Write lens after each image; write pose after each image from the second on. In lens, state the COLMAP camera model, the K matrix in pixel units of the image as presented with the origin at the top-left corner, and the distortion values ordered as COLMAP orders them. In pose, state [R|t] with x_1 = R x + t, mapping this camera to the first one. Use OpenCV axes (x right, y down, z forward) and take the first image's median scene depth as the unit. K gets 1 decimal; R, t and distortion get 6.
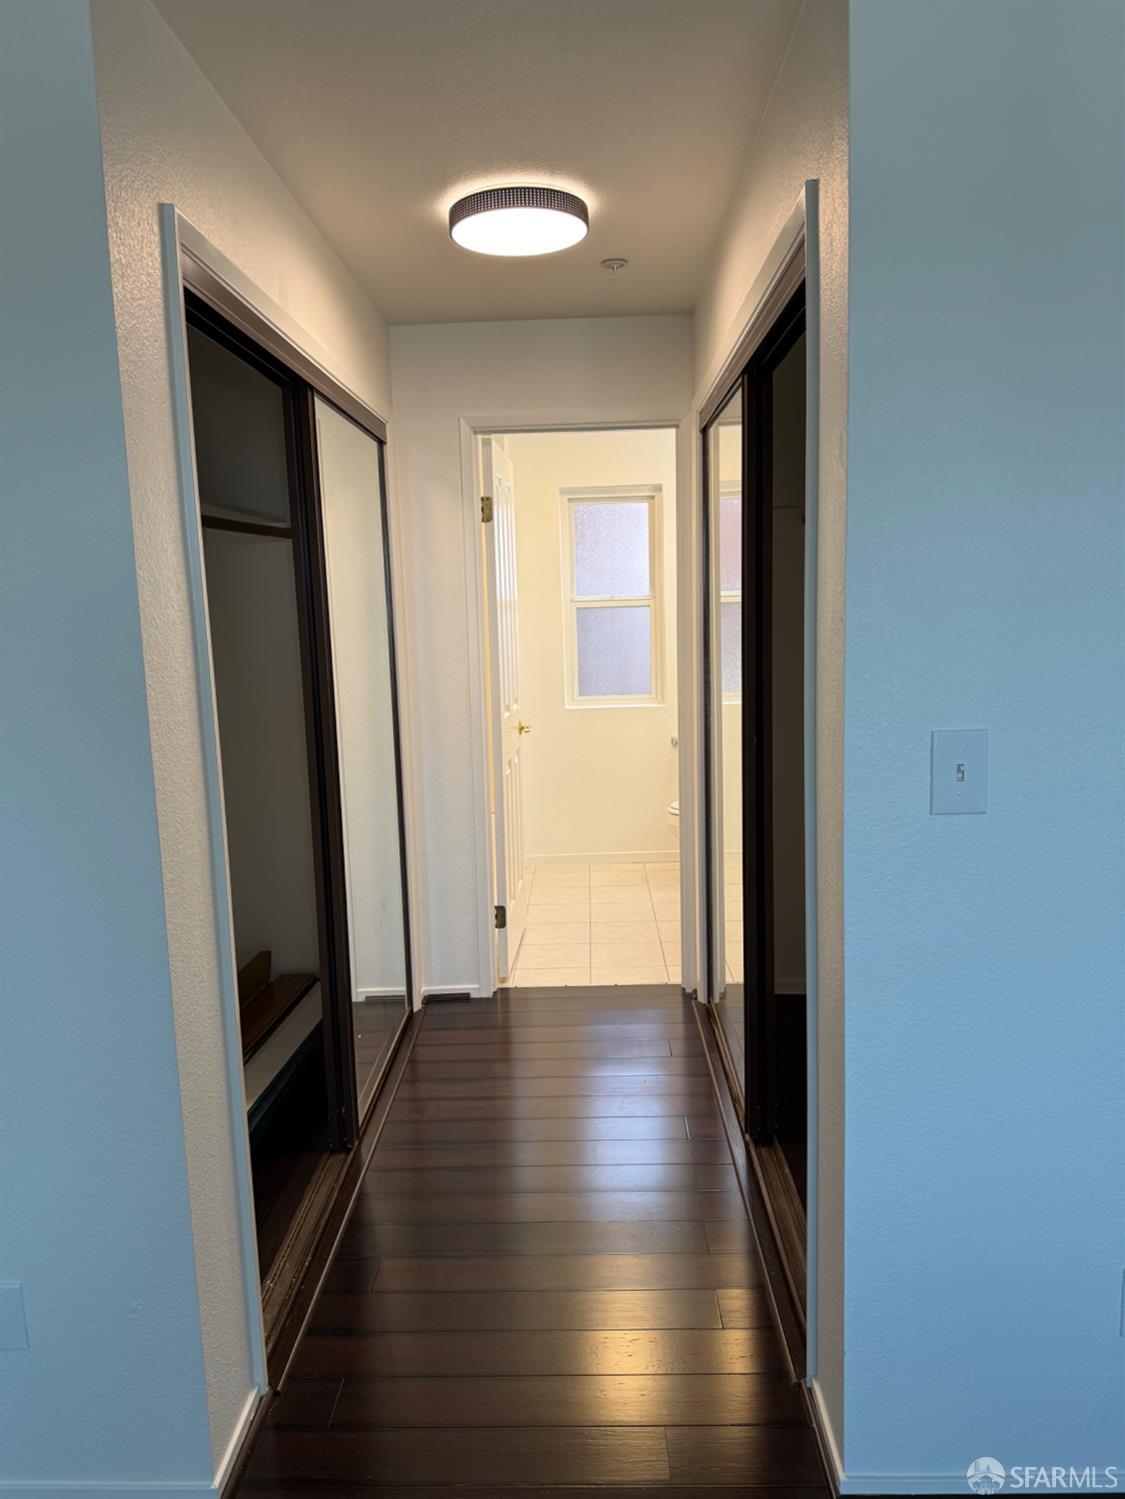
lens RADIAL K [[1041.3, 0, 564.0], [0, 1041.3, 747.3], [0, 0, 1]] dist [0.020556, -0.027509]
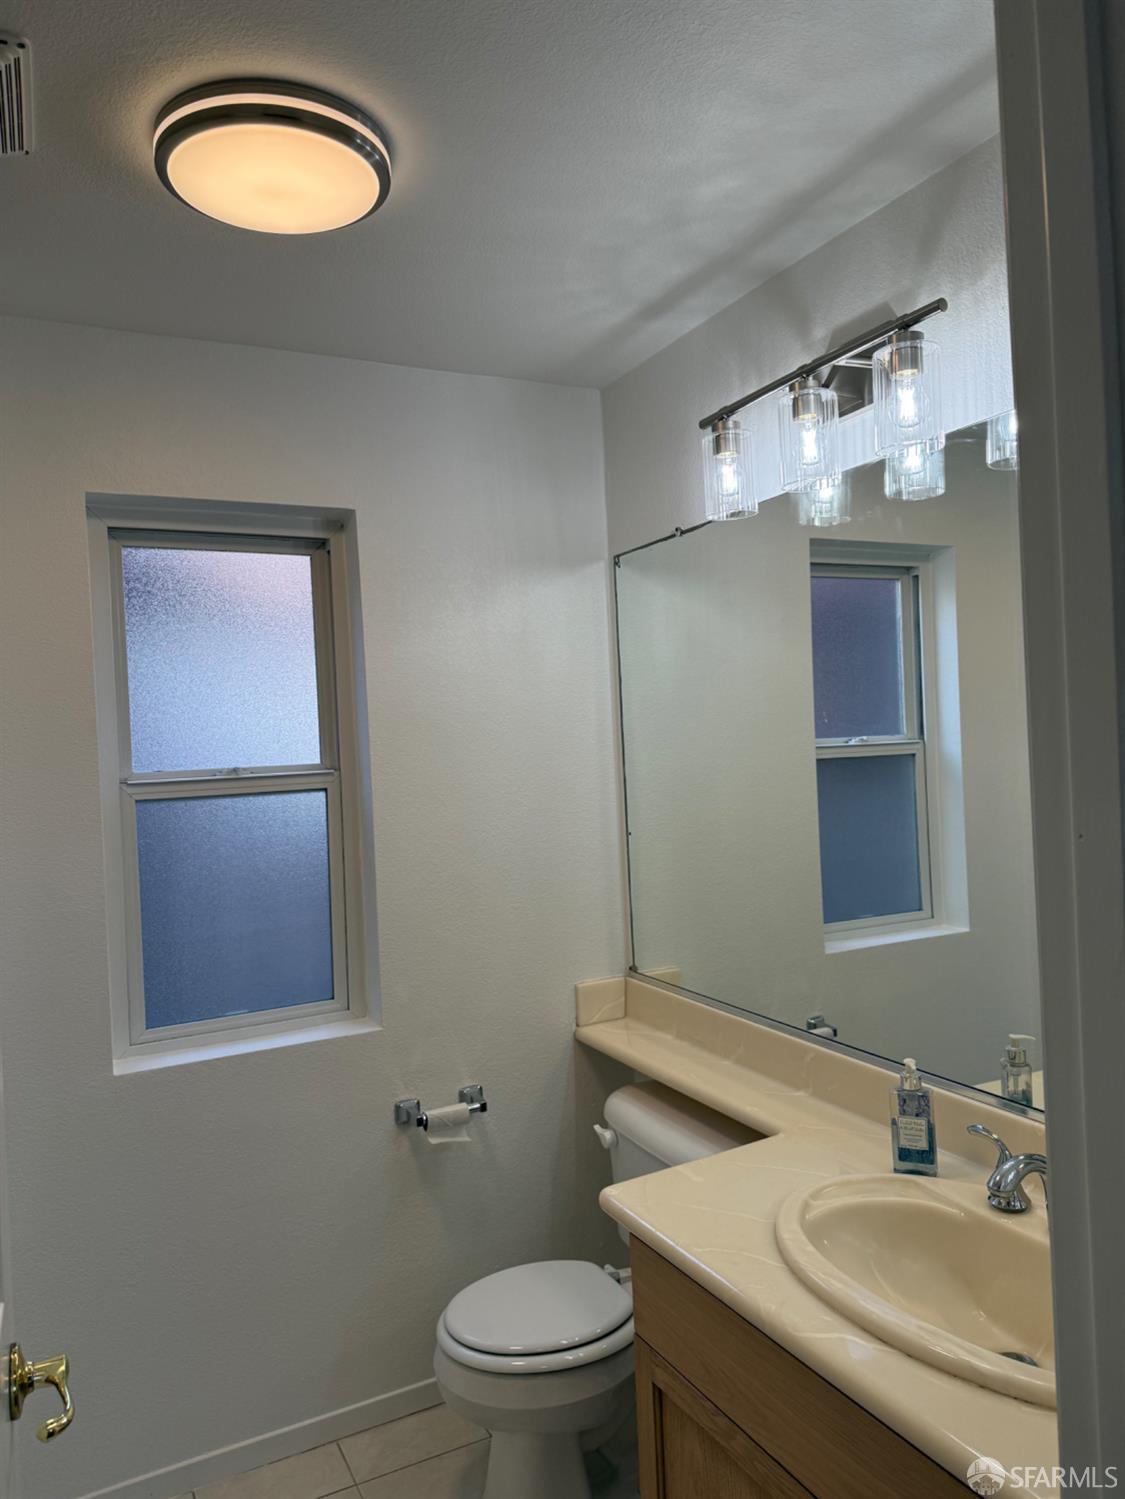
lens RADIAL K [[1041.3, 0, 561.5], [0, 1041.3, 748.1], [0, 0, 1]] dist [0.020556, -0.027509]
pose [[0.878279, -0.009772, 0.478048, -0.035067], [0.094349, 0.983676, -0.153232, -0.079585], [-0.468747, 0.179684, 0.864864, 0.588360]]
